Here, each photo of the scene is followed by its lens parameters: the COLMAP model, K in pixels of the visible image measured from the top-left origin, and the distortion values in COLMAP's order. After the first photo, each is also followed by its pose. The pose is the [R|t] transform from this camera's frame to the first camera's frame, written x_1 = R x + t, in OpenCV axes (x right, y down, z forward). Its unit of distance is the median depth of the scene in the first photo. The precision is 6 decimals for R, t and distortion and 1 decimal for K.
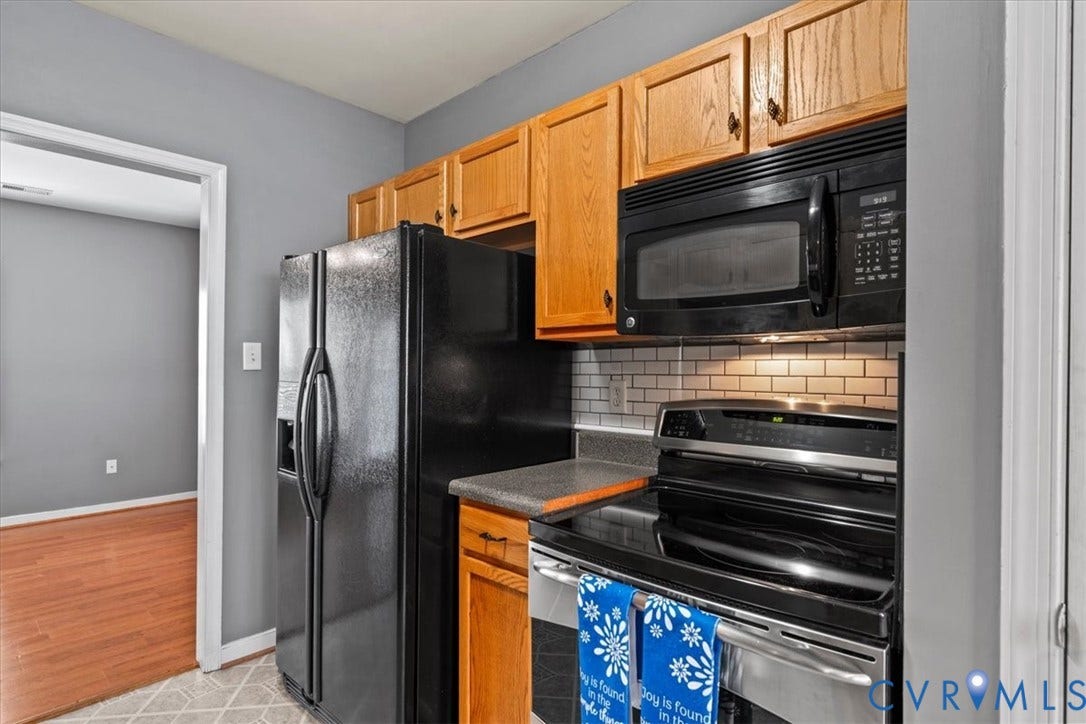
lens RADIAL K [[549.6, 0, 534.3], [0, 549.6, 370.2], [0, 0, 1]] dist [-0.002313, 0.000330]
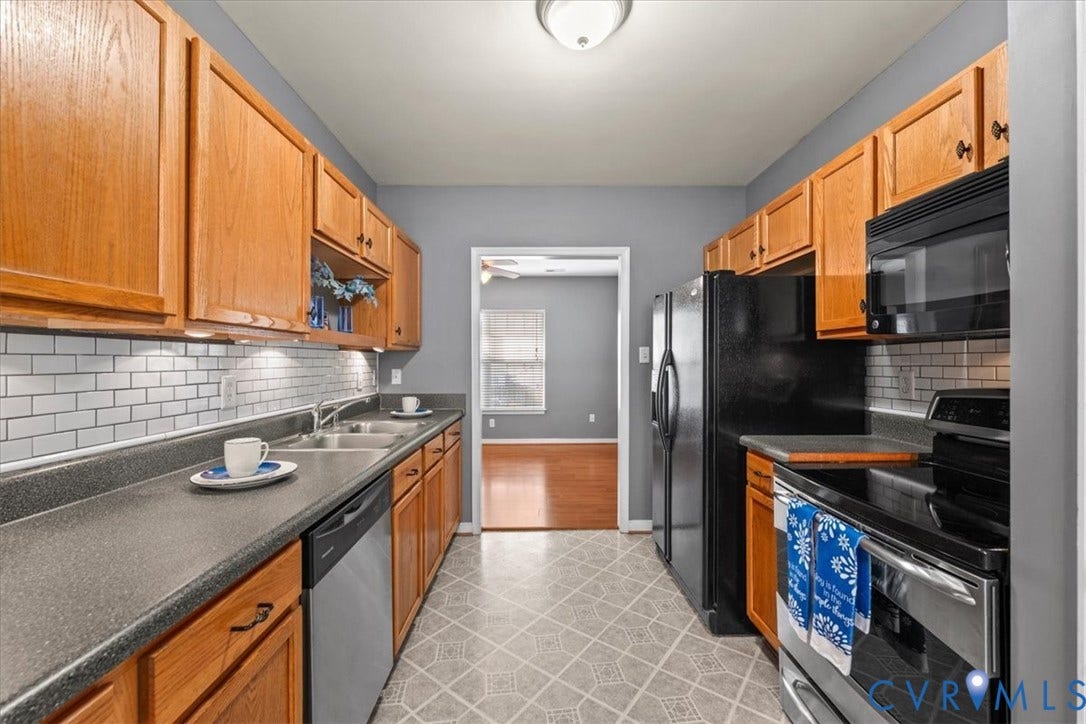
lens RADIAL K [[433.5, 0, 540.8], [0, 433.5, 356.9], [0, 0, 1]] dist [0.001353, 0.000128]
pose [[0.693414, -0.014925, -0.720385, 0.321167], [0.004948, 0.999861, -0.015952, -0.000374], [0.720522, 0.007497, 0.693391, -0.223611]]
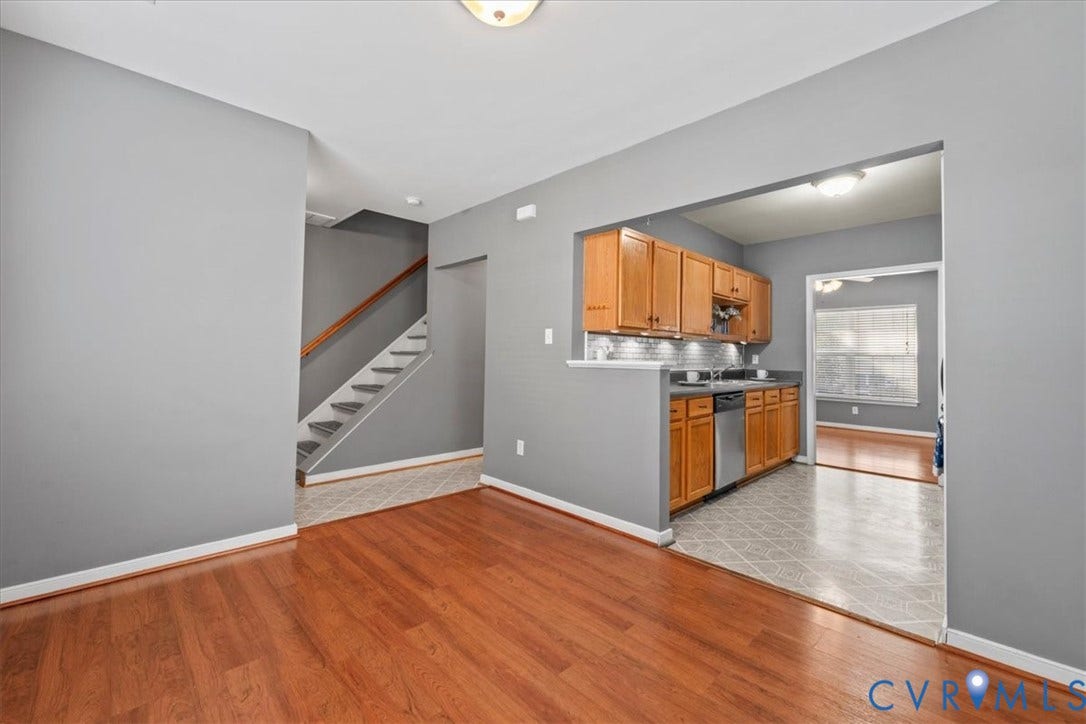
lens RADIAL K [[433.5, 0, 543.9], [0, 433.5, 350.6], [0, 0, 1]] dist [0.001353, 0.000128]
pose [[-0.048242, -0.021117, -0.998612, 1.764883], [-0.016667, 0.999654, -0.020334, 0.082398], [0.998697, 0.015663, -0.048578, -0.753127]]
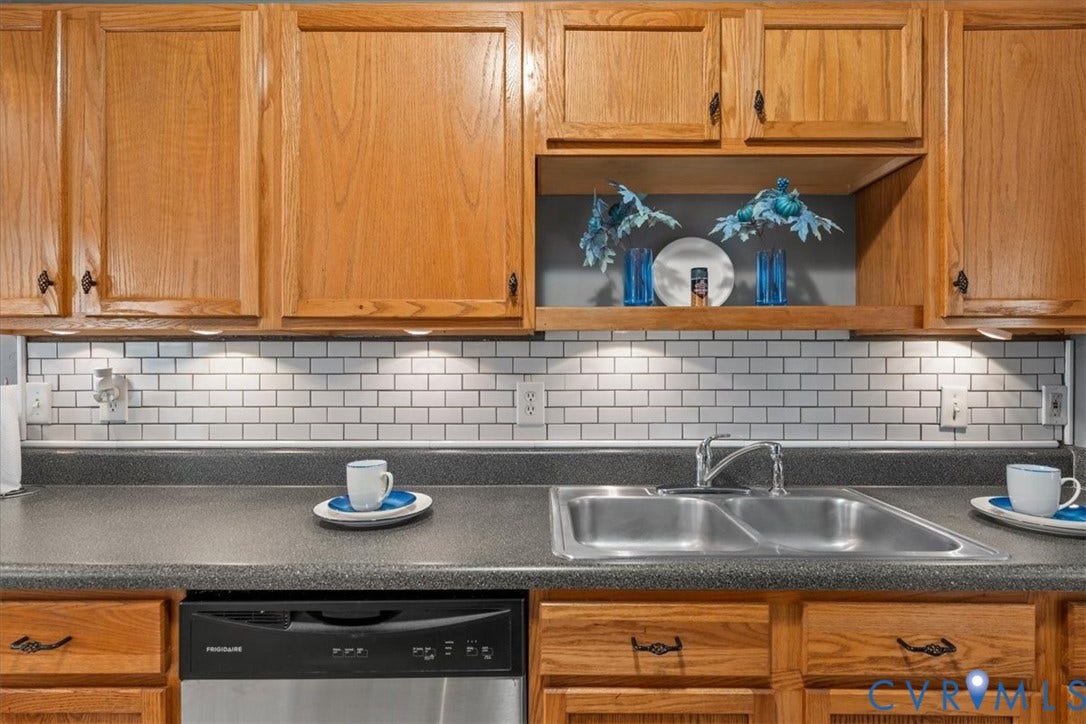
lens RADIAL K [[534.9, 0, 536.2], [0, 534.9, 365.8], [0, 0, 1]] dist [-0.005516, -0.000383]
pose [[-0.725798, -0.003941, -0.687897, -0.261001], [-0.005697, 0.999984, 0.000282, -0.005381], [0.687885, 0.004123, -0.725808, 0.644063]]
